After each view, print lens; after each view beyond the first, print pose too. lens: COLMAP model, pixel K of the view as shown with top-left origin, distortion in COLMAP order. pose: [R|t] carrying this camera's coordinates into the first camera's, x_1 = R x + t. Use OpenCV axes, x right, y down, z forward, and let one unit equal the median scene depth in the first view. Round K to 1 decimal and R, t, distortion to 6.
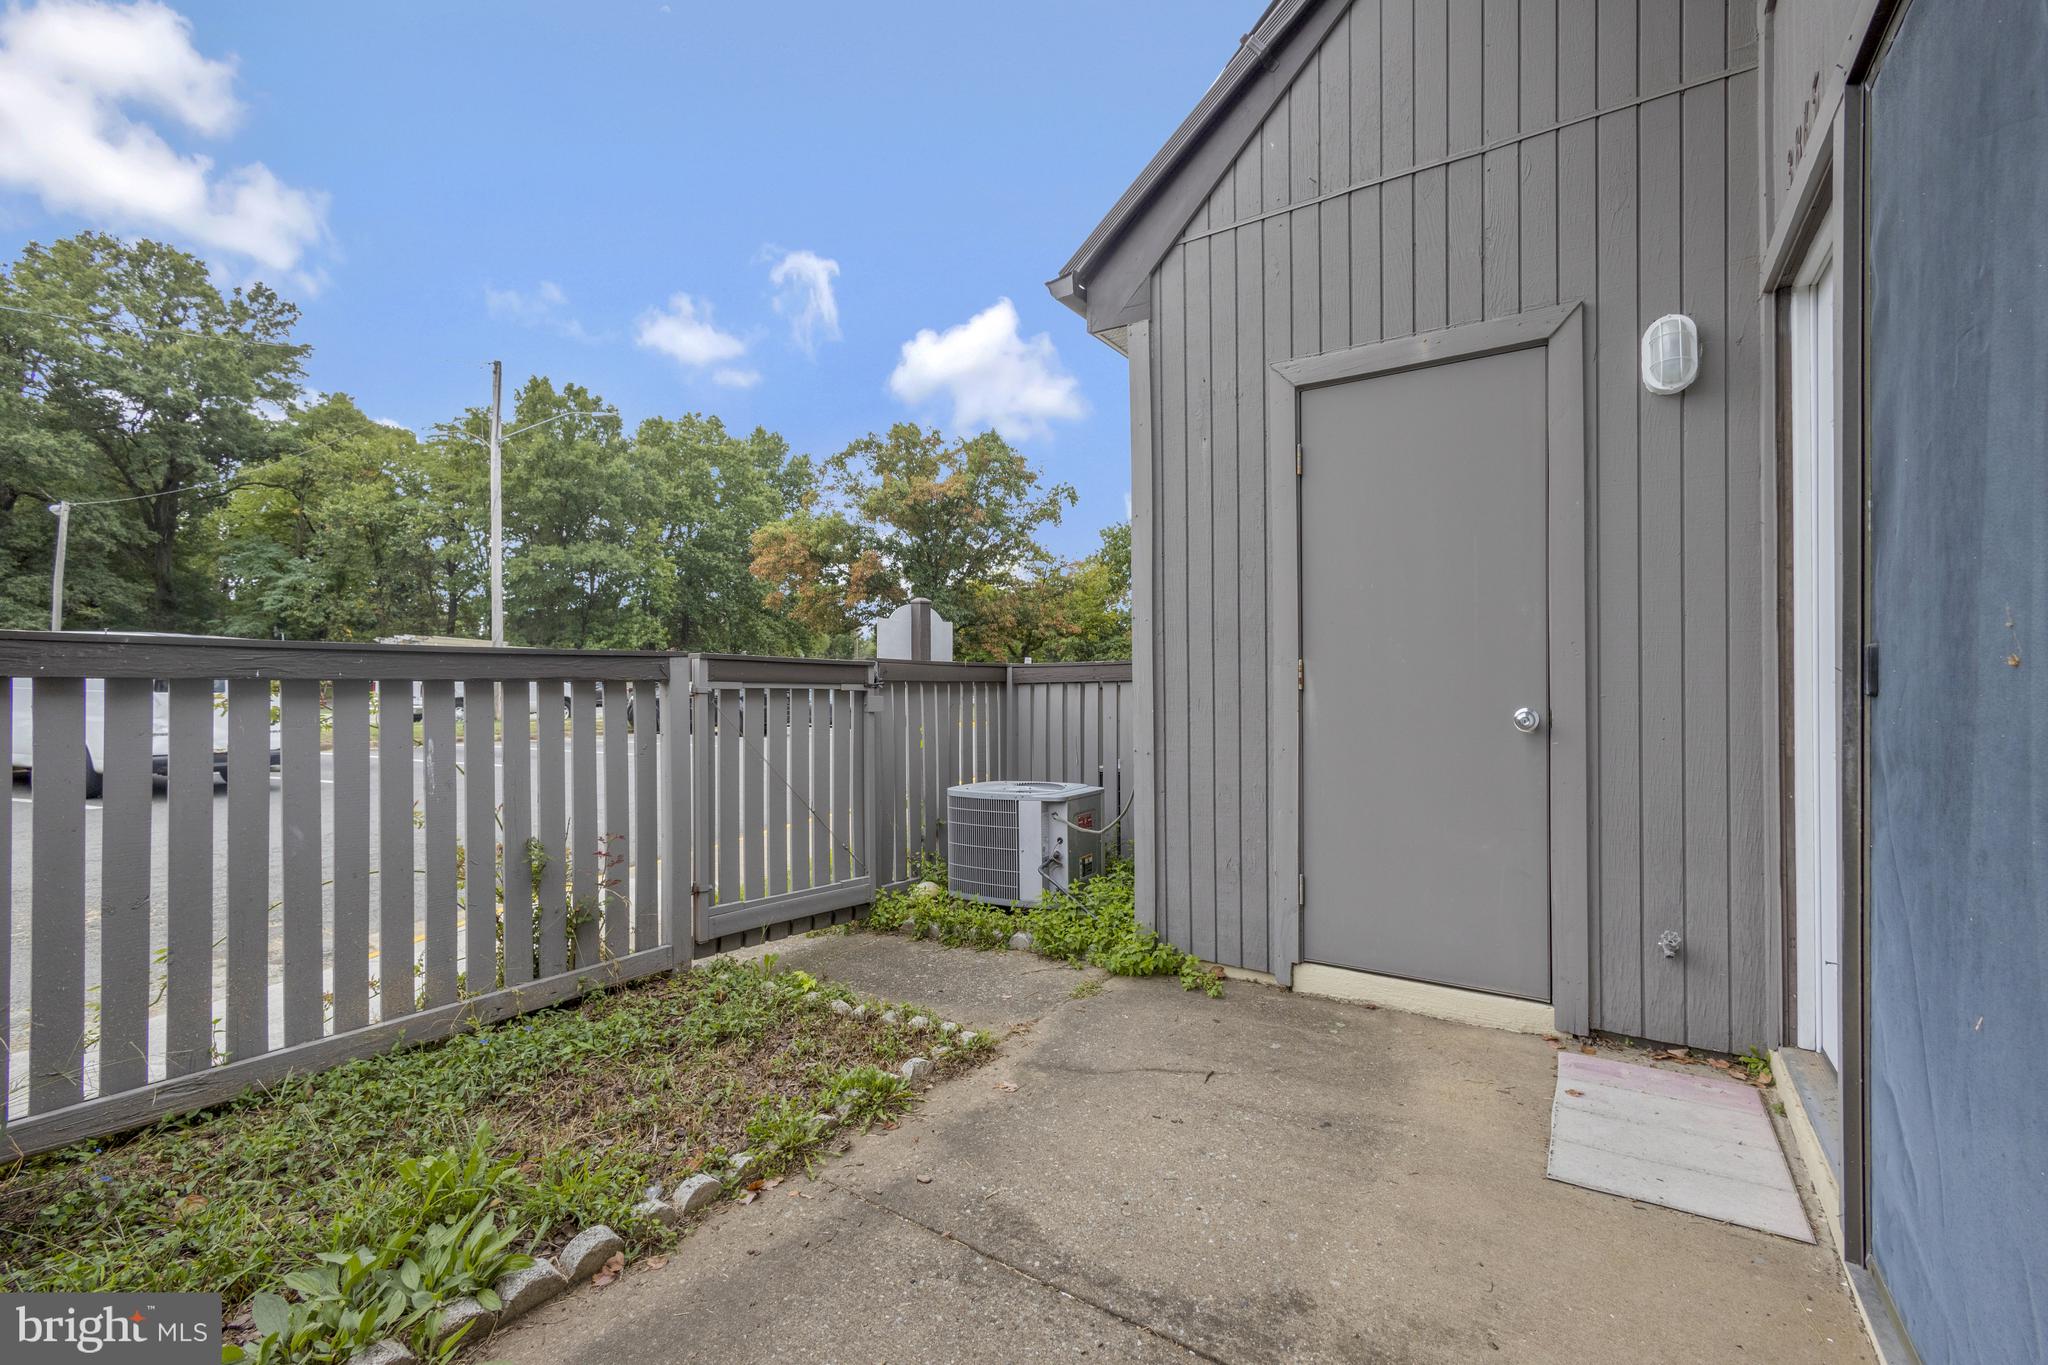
lens RADIAL K [[870.9, 0, 1018.7], [0, 870.9, 687.4], [0, 0, 1]] dist [-0.000306, 0.000017]
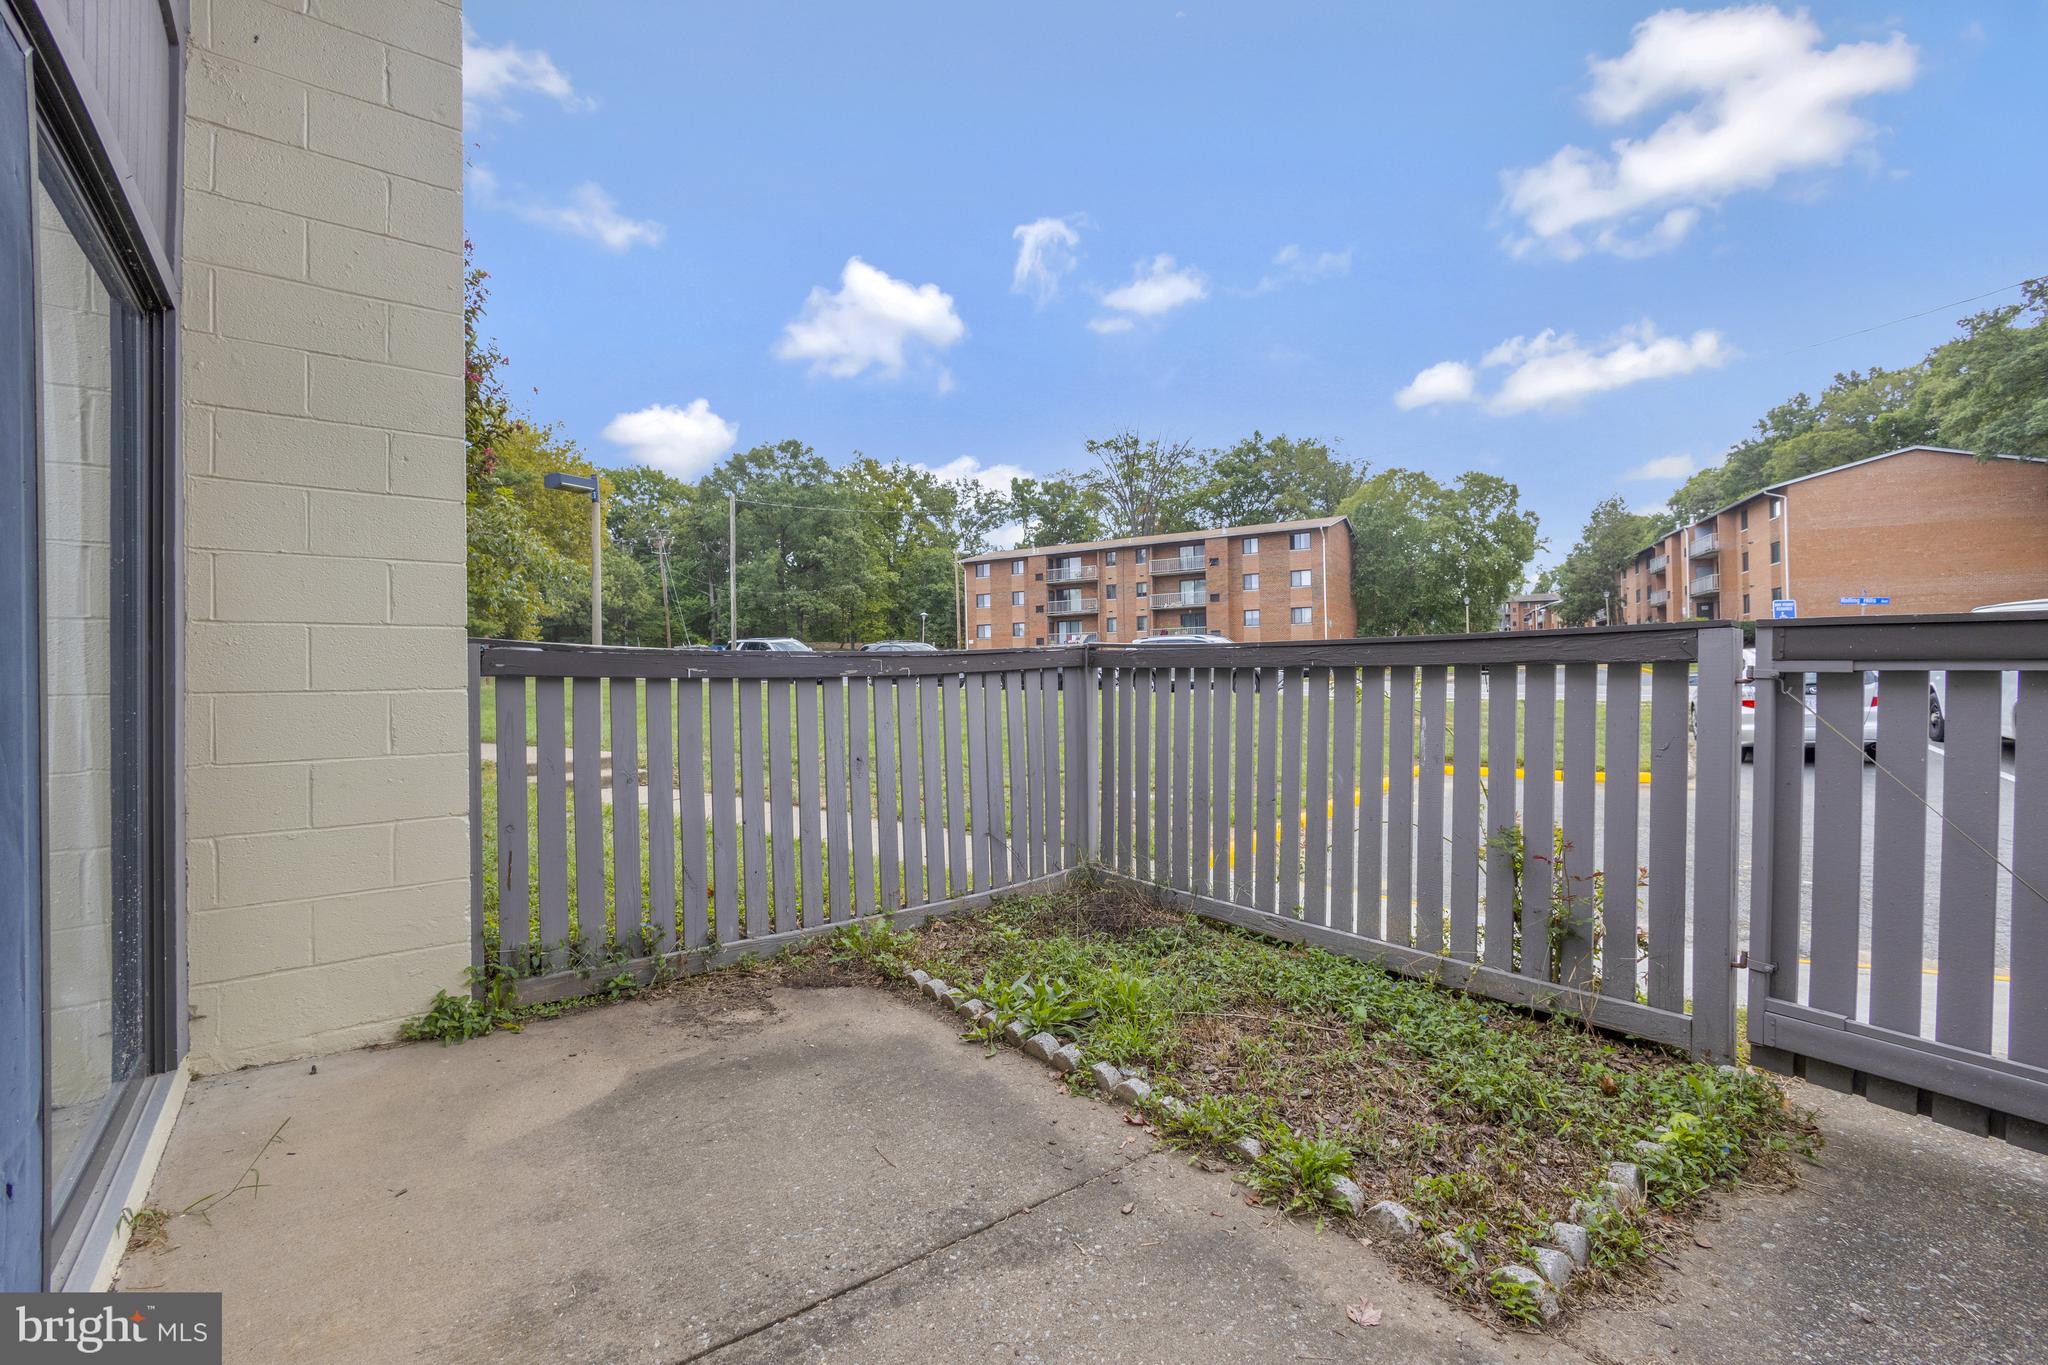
lens RADIAL K [[870.9, 0, 1018.7], [0, 870.9, 687.4], [0, 0, 1]] dist [-0.000306, 0.000017]
pose [[-0.292121, 0.018616, -0.956200, 0.693036], [0.007475, 0.999824, 0.017181, -0.004347], [0.956352, -0.002128, -0.292209, 1.007435]]
